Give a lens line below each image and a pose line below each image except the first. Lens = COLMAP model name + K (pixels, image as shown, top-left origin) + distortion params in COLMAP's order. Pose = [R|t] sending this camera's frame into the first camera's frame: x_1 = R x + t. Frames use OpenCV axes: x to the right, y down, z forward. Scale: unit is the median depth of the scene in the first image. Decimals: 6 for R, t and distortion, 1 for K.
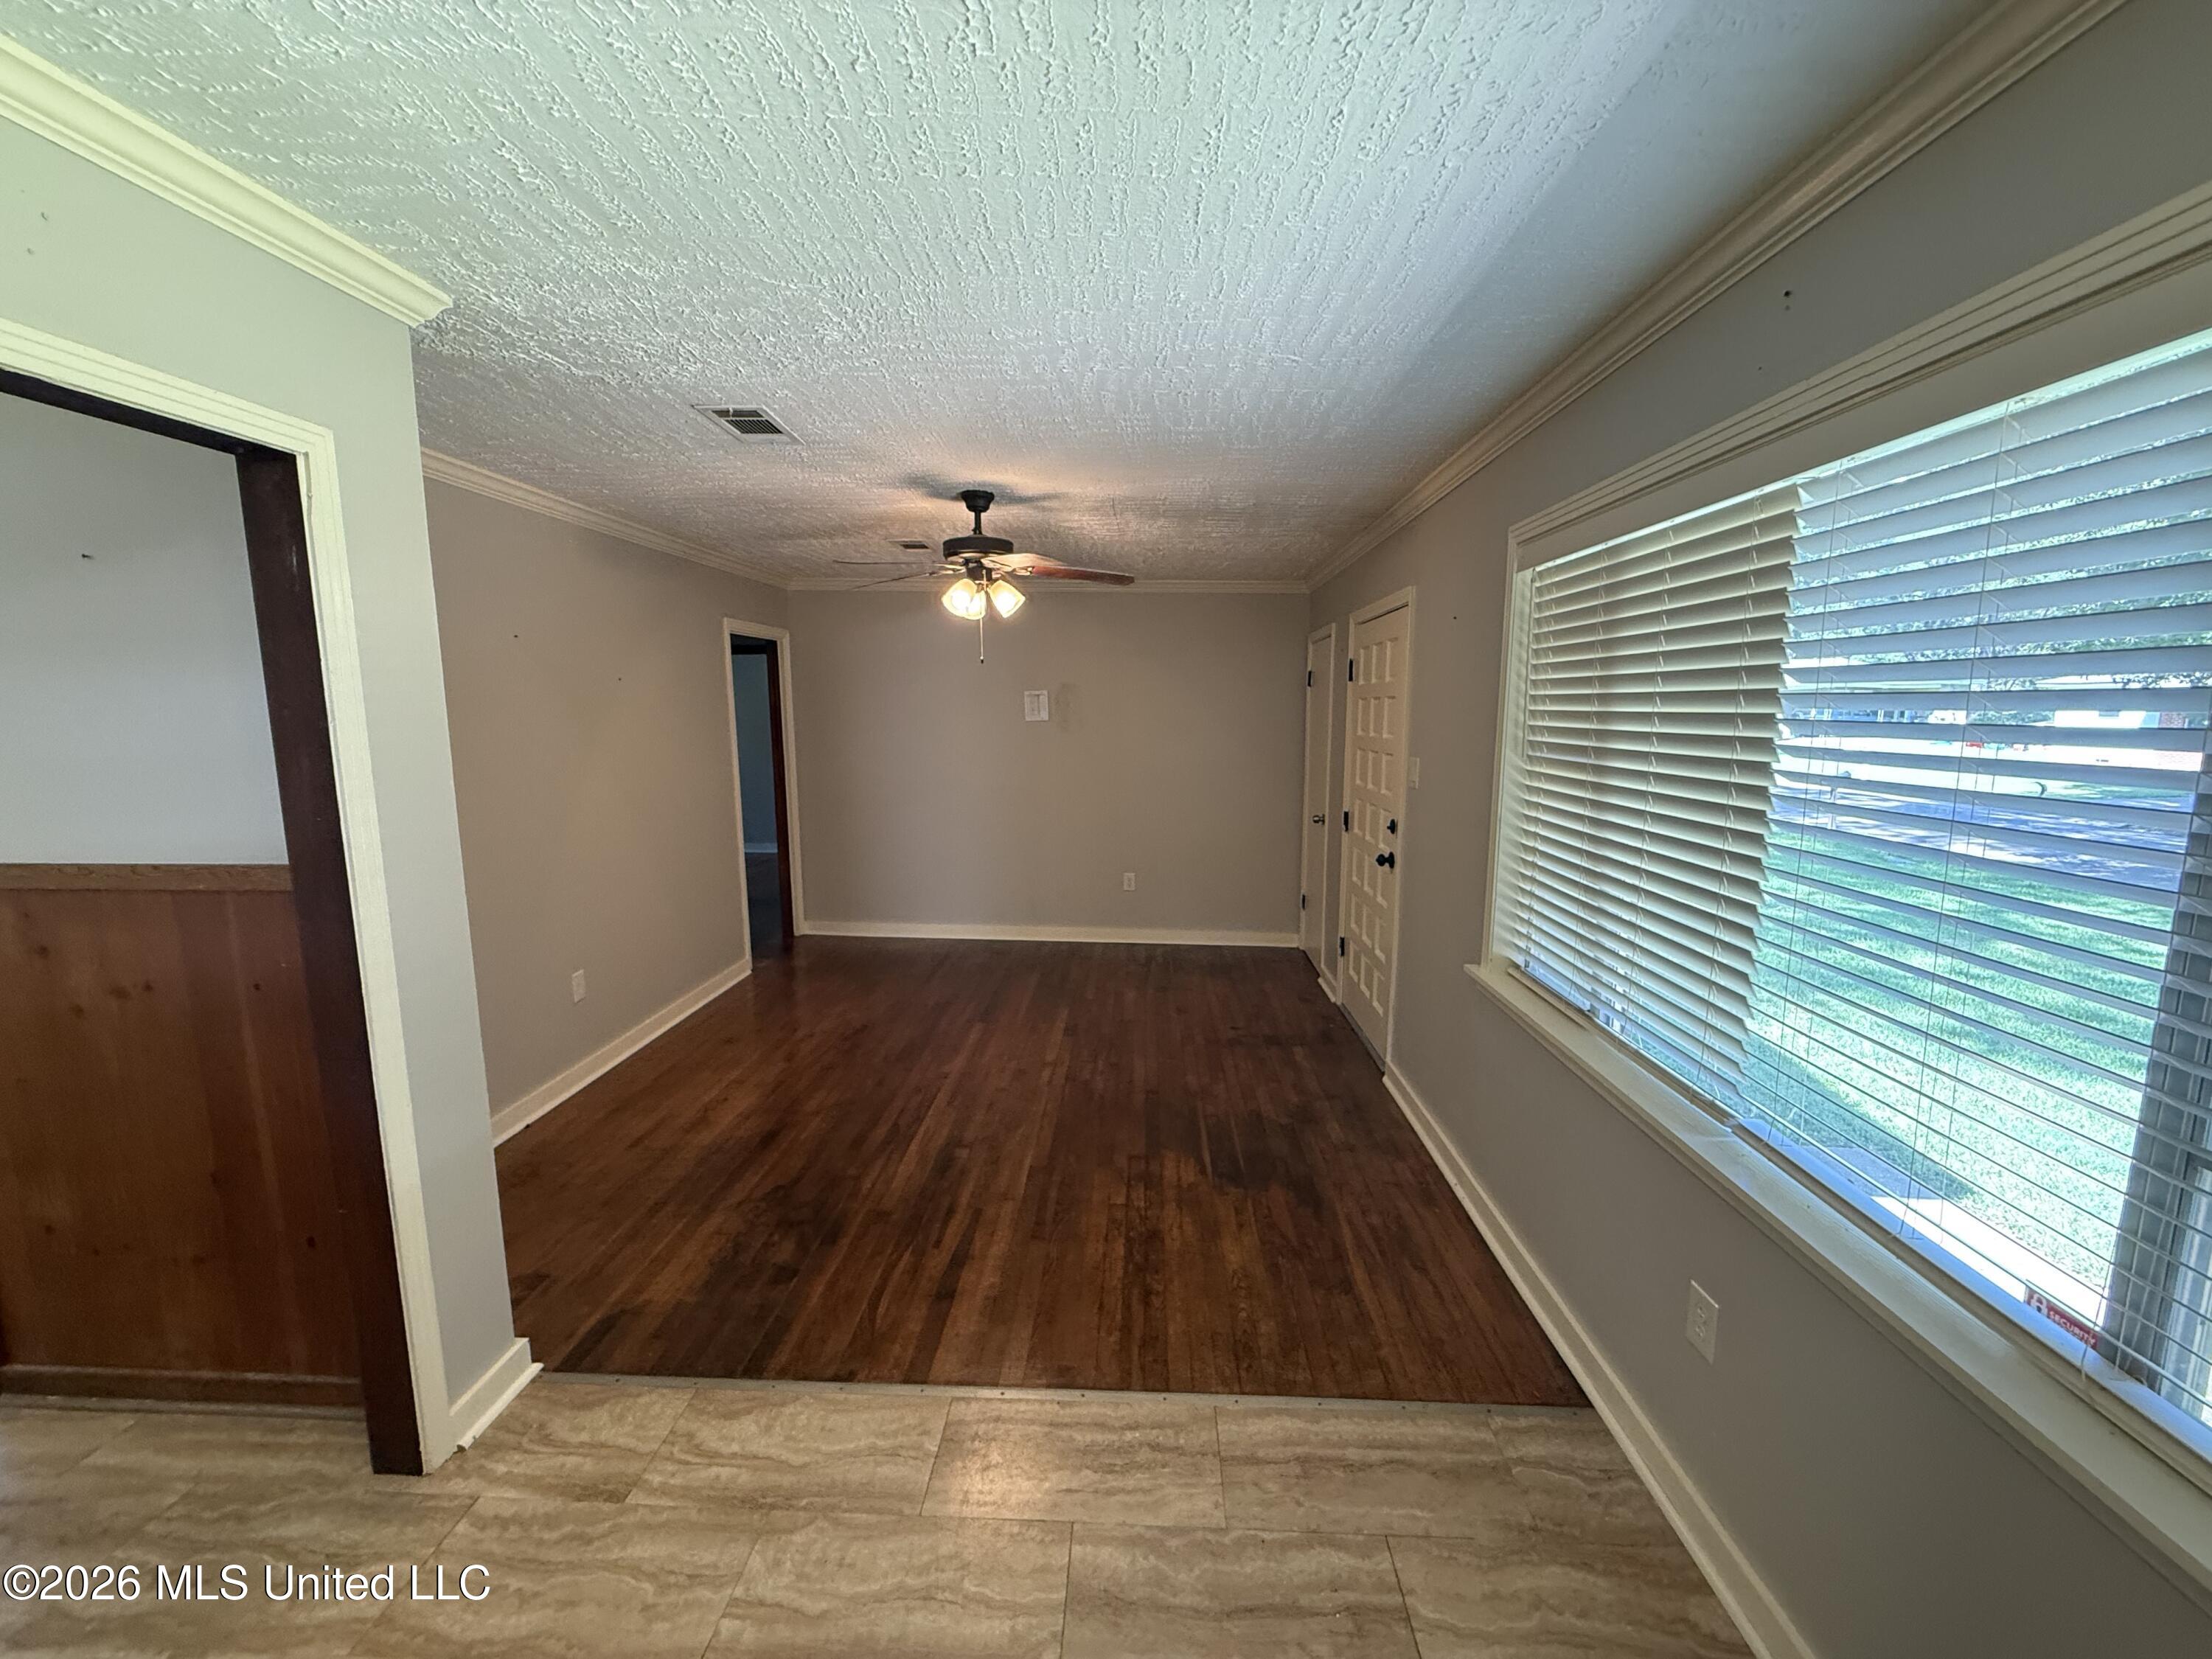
lens RADIAL K [[880.4, 0, 1103.6], [0, 880.4, 829.5], [0, 0, 1]] dist [-0.001592, -0.000429]
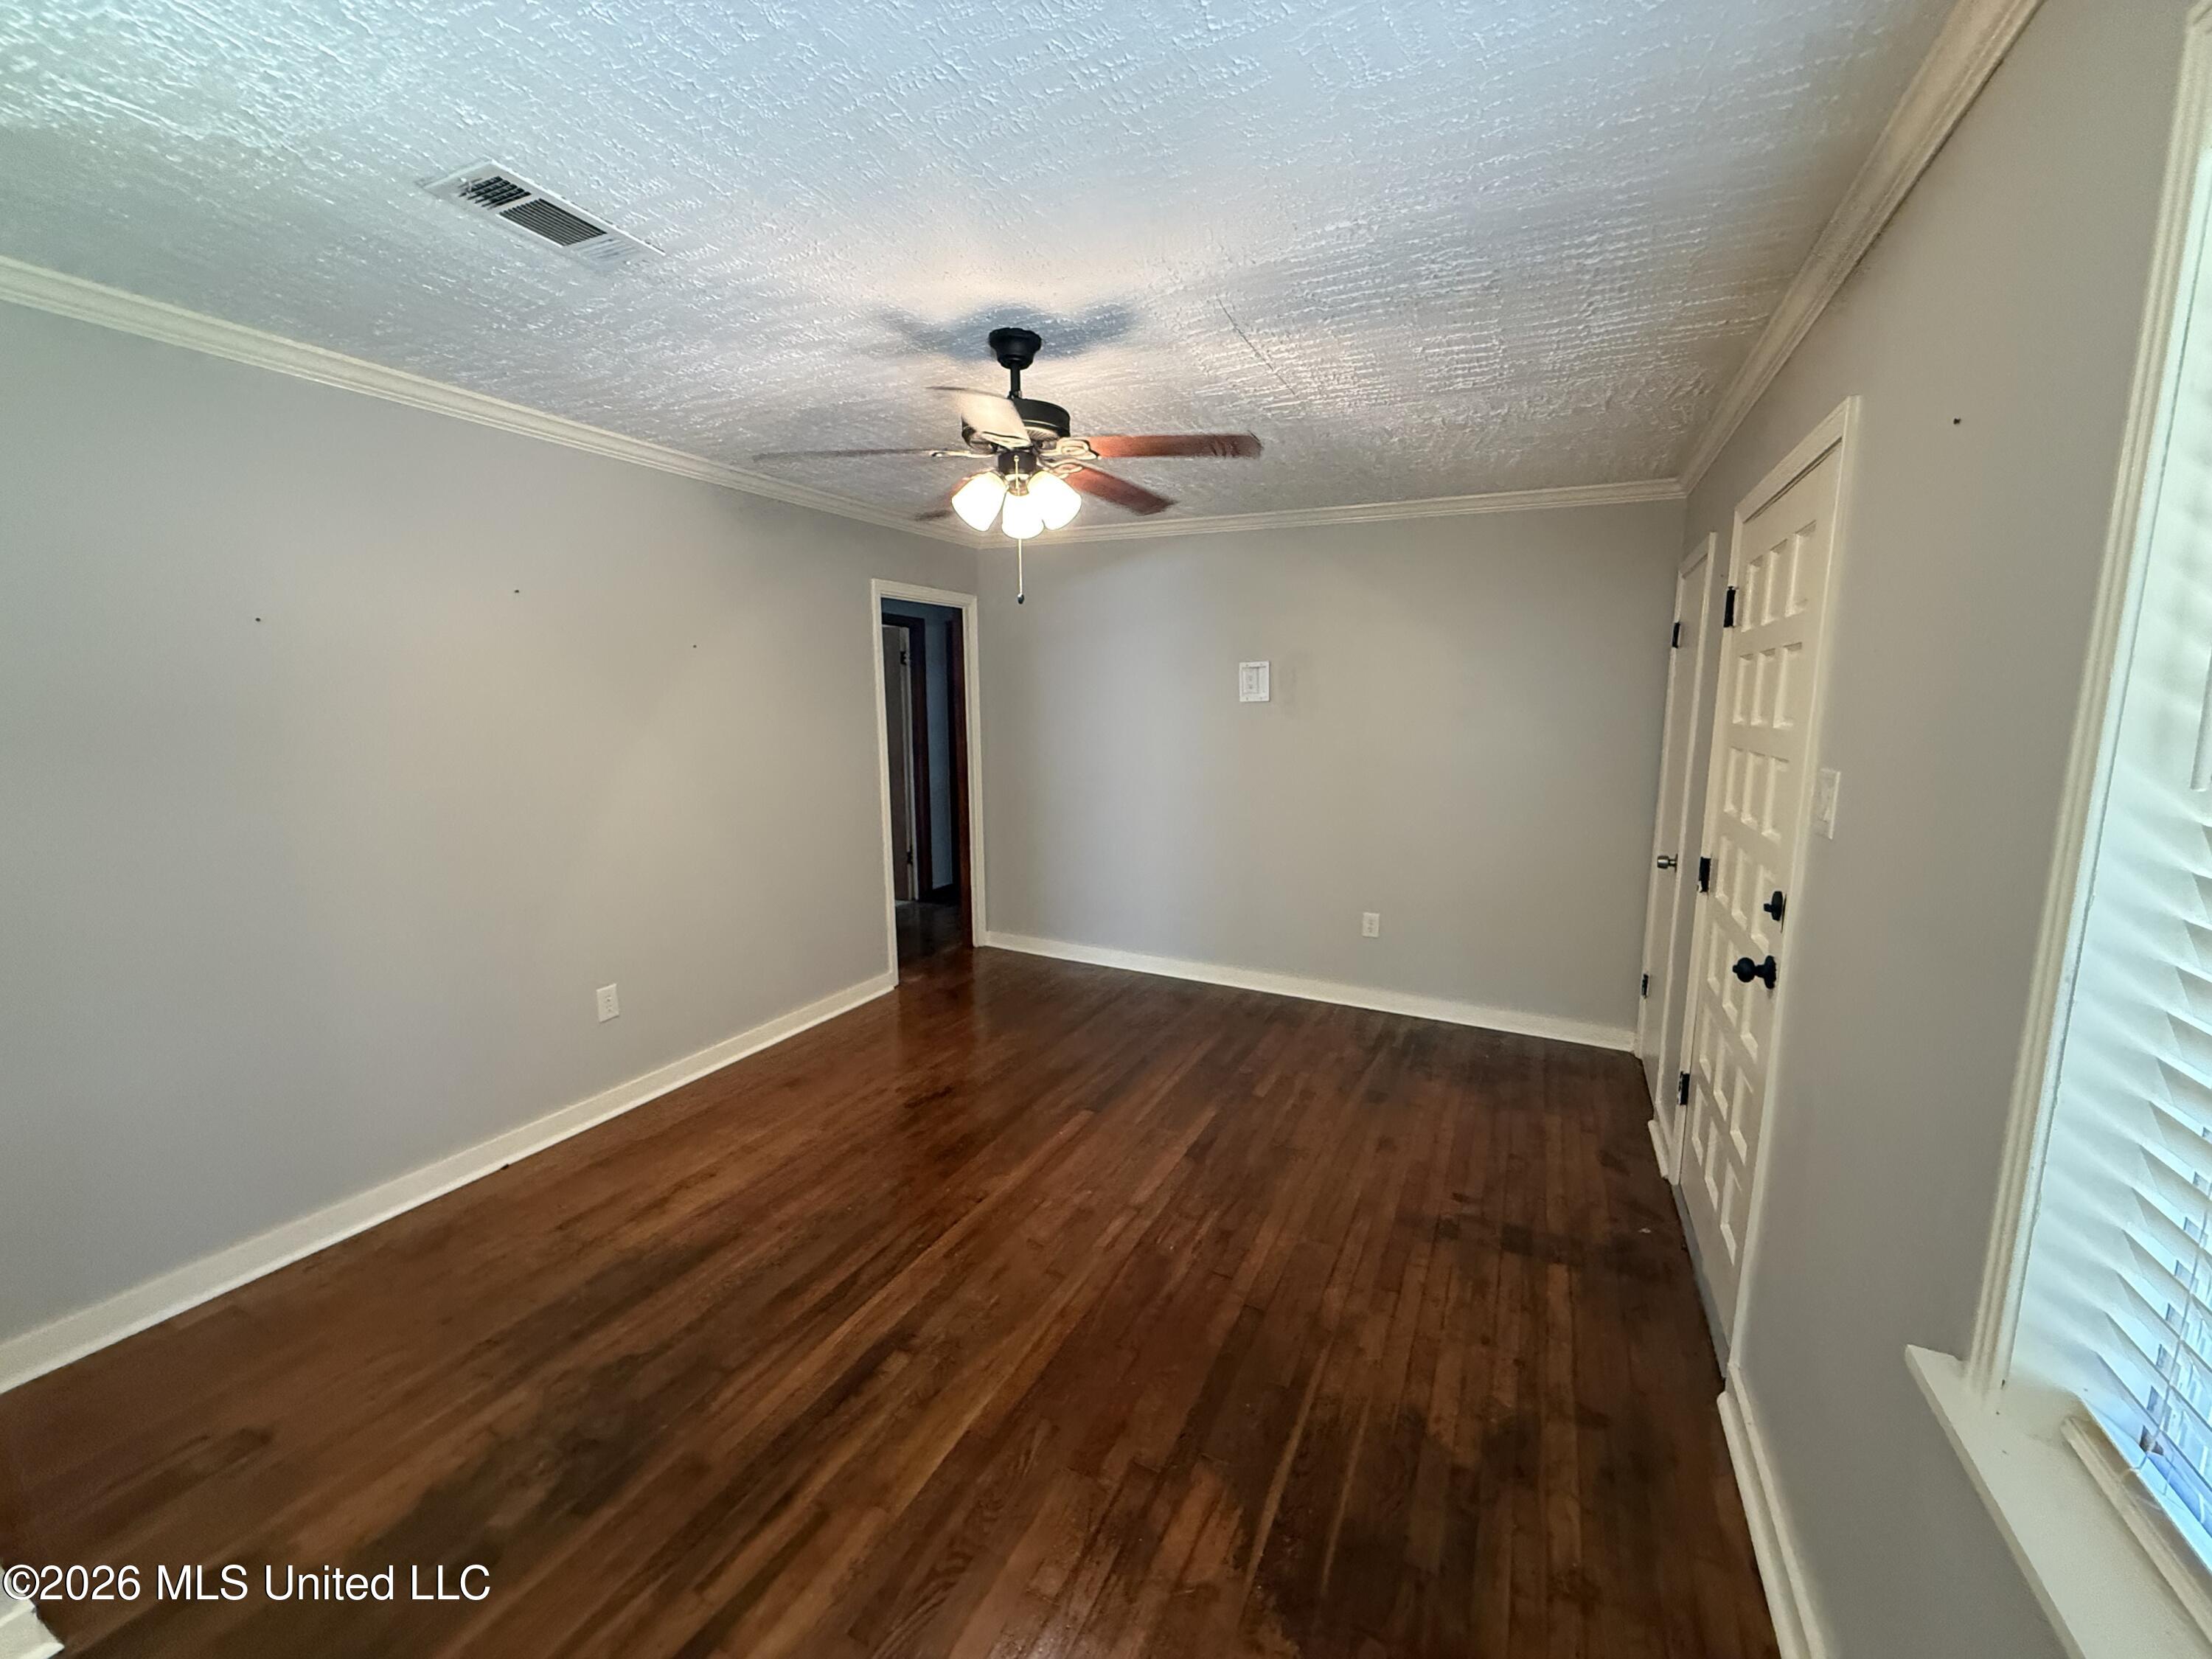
lens RADIAL K [[880.4, 0, 1103.6], [0, 880.4, 829.5], [0, 0, 1]] dist [-0.001592, -0.000429]
pose [[0.916959, 0.059828, -0.394469, 0.165719], [-0.055425, 0.998208, 0.022559, -0.034961], [0.395112, 0.001178, 0.918632, 0.377094]]
